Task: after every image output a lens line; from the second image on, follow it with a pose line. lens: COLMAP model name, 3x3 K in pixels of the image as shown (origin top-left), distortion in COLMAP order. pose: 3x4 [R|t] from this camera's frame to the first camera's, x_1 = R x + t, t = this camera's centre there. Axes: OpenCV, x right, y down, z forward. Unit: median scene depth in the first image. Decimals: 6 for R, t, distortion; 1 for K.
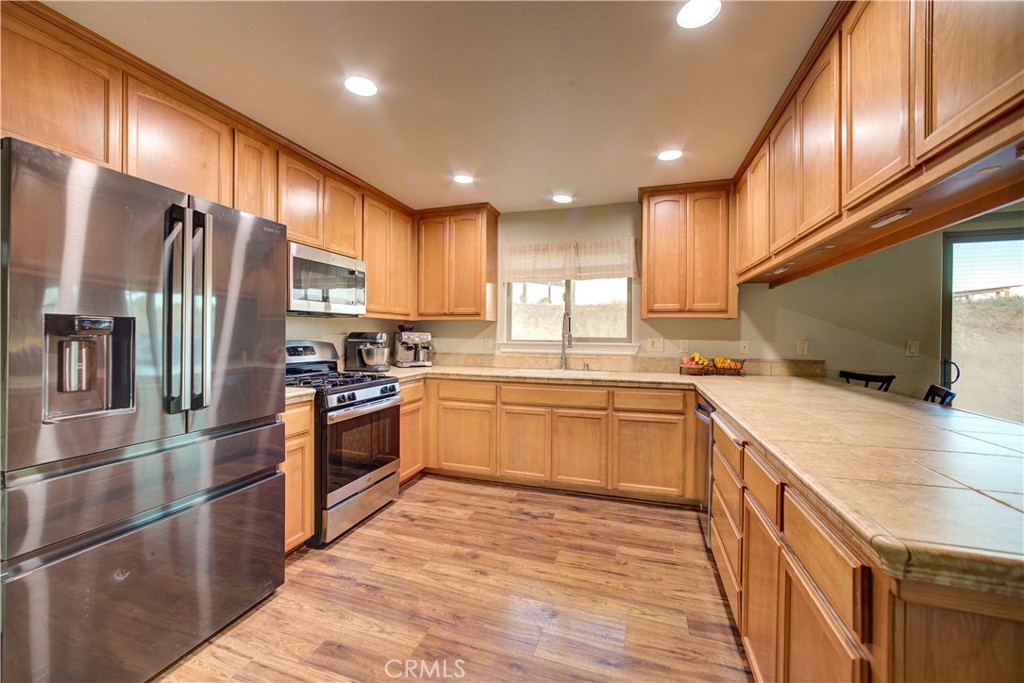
lens RADIAL K [[401.8, 0, 506.5], [0, 401.8, 334.9], [0, 0, 1]] dist [-0.006960, 0.001999]
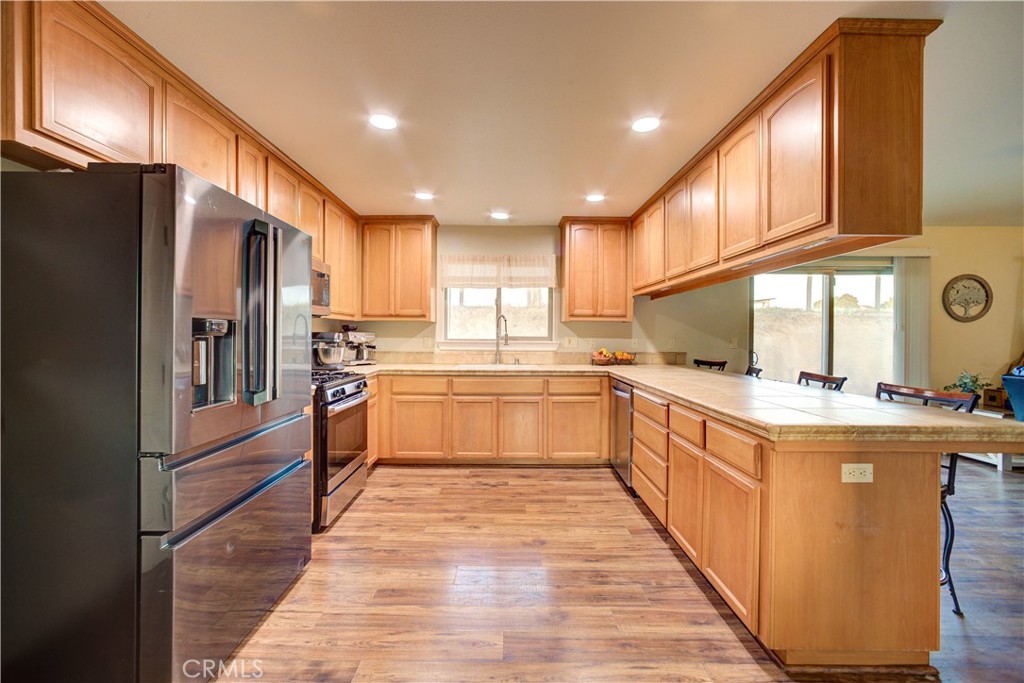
lens RADIAL K [[401.8, 0, 508.5], [0, 401.8, 335.0], [0, 0, 1]] dist [-0.006960, 0.001999]
pose [[0.948653, -0.002534, 0.316307, -0.250138], [0.001819, 0.999995, 0.002556, -0.001544], [-0.316312, -0.001849, 0.948653, -0.144852]]
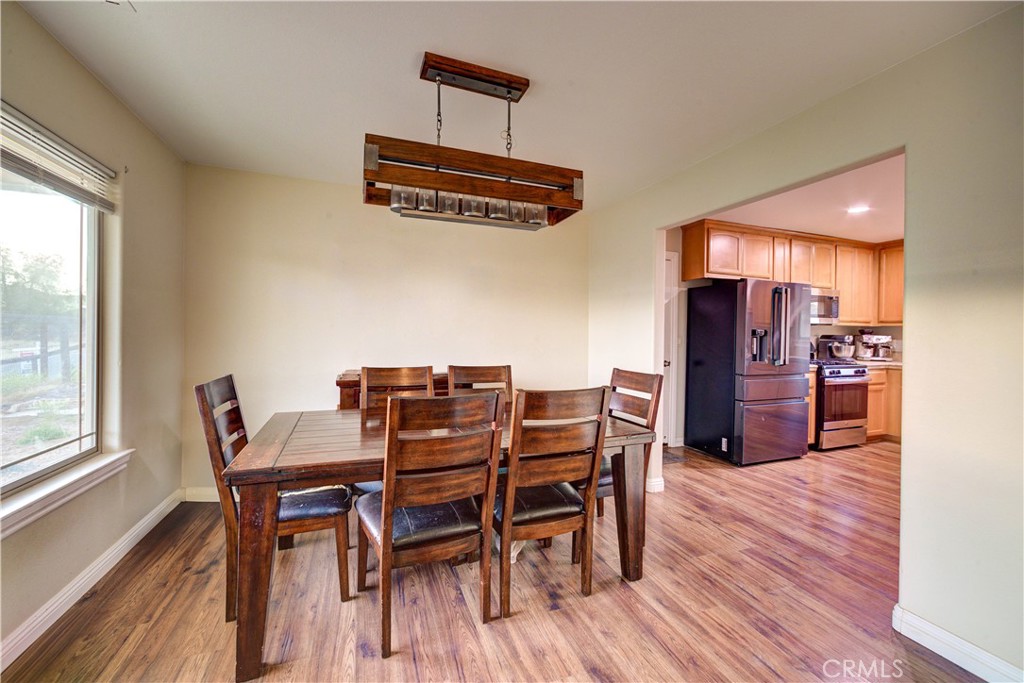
lens RADIAL K [[401.8, 0, 509.0], [0, 401.8, 333.4], [0, 0, 1]] dist [-0.006960, 0.001999]
pose [[0.619600, 0.006676, -0.784889, 0.077764], [-0.010438, 0.999945, 0.000265, 0.000158], [0.784848, 0.008029, 0.619636, -1.001086]]
